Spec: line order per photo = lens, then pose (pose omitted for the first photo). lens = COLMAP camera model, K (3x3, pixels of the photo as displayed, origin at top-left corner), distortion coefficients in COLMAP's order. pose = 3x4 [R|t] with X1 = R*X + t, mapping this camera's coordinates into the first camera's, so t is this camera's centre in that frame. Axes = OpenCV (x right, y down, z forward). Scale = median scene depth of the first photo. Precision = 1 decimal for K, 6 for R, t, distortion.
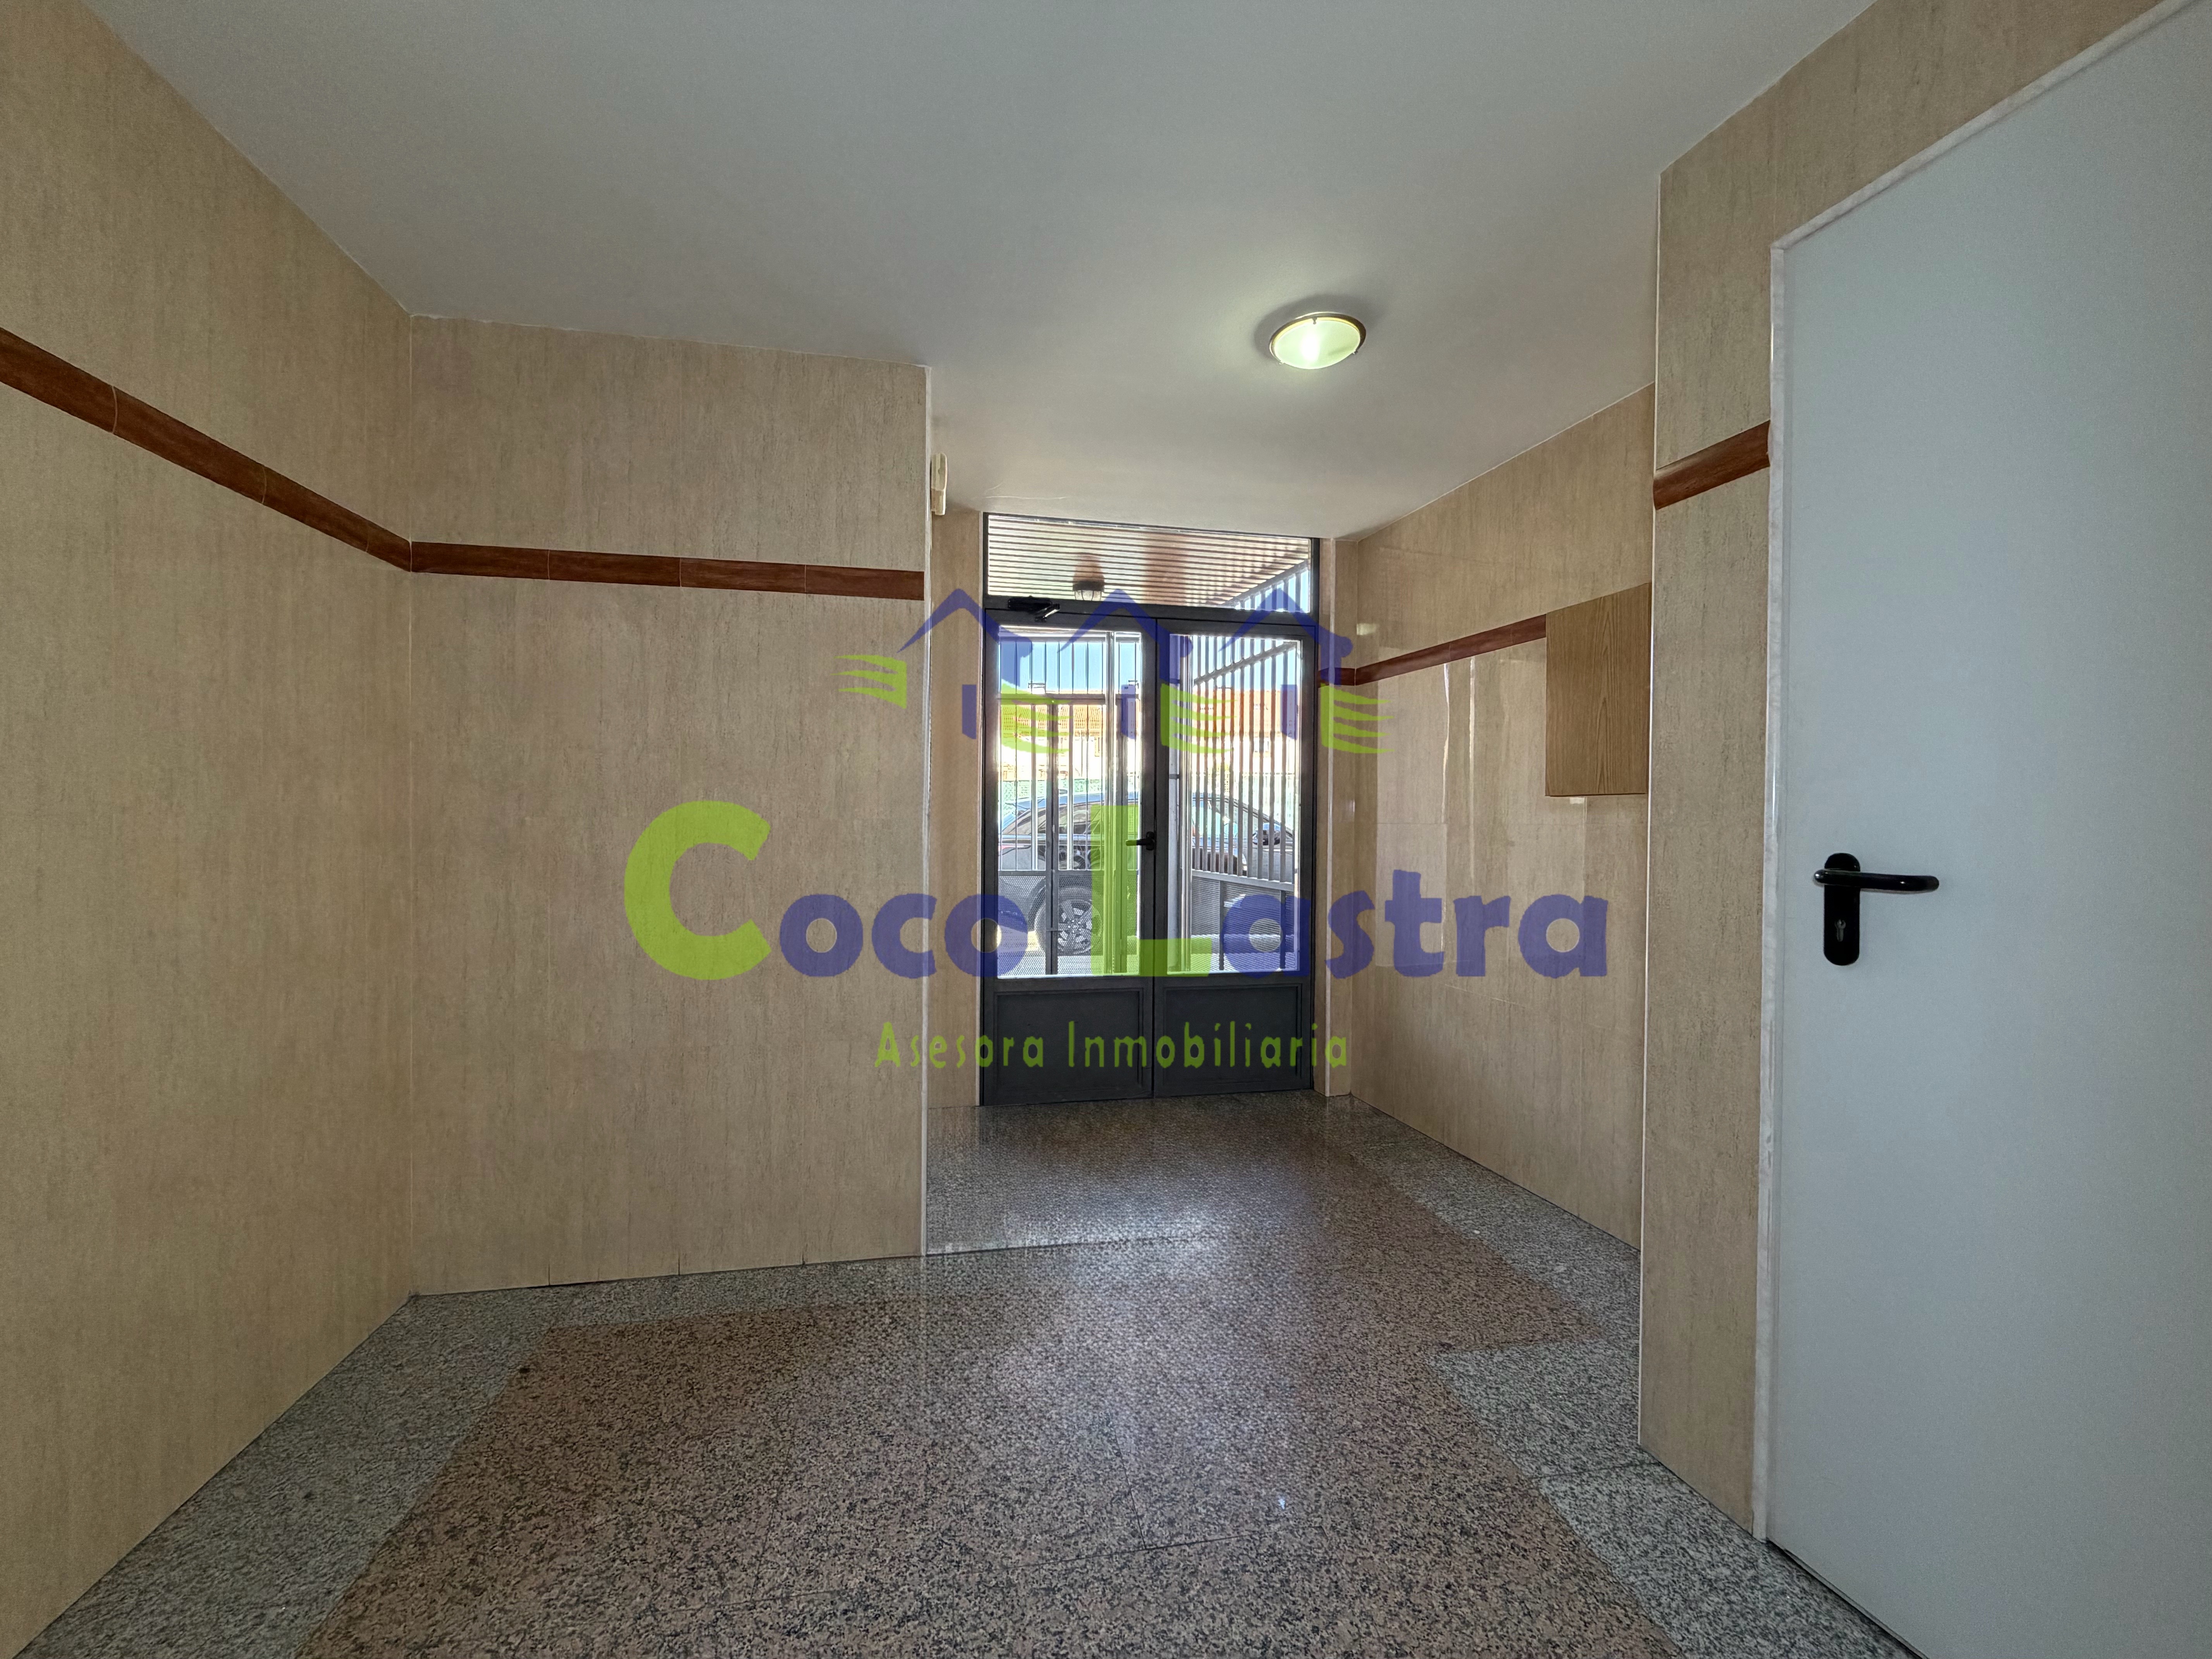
lens RADIAL K [[879.2, 0, 1104.6], [0, 879.2, 828.0], [0, 0, 1]] dist [-0.001913, 0.000593]
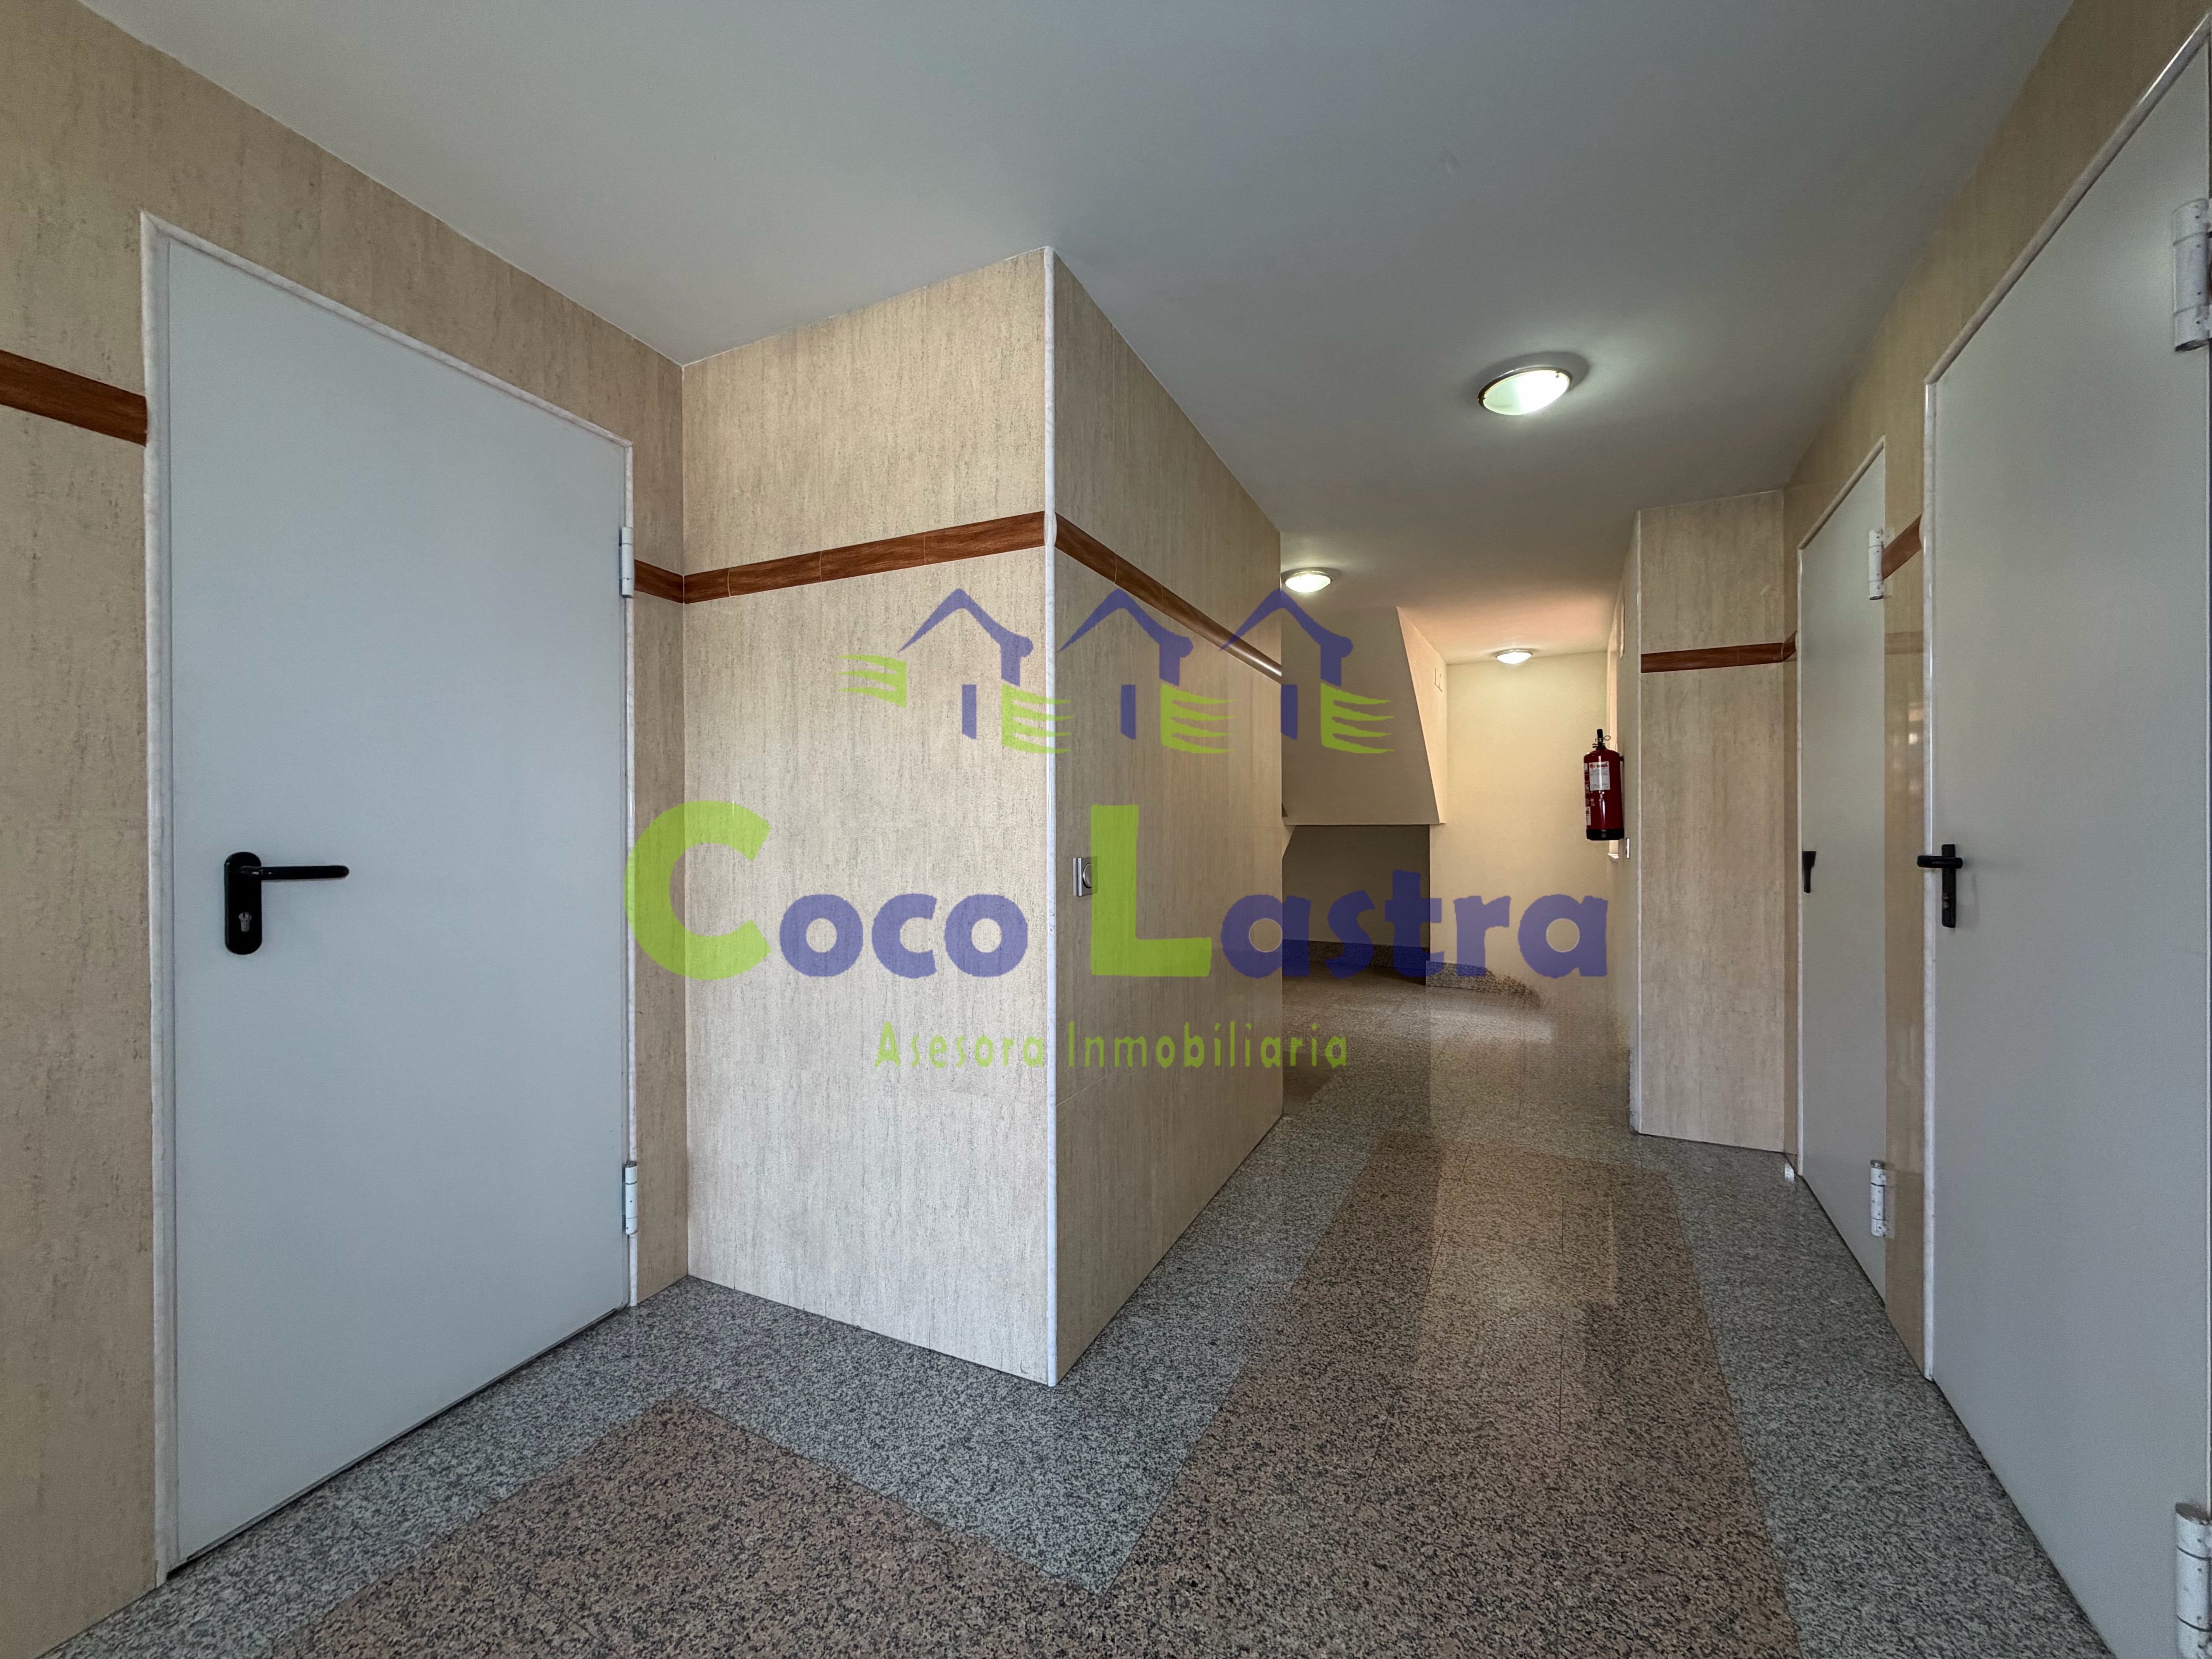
lens RADIAL K [[879.2, 0, 1107.5], [0, 879.2, 828.9], [0, 0, 1]] dist [-0.001913, 0.000593]
pose [[-0.789143, -0.001884, 0.614207, -0.684902], [0.007469, 0.999892, 0.012663, -0.005542], [-0.614164, 0.014580, -0.789044, 1.200407]]
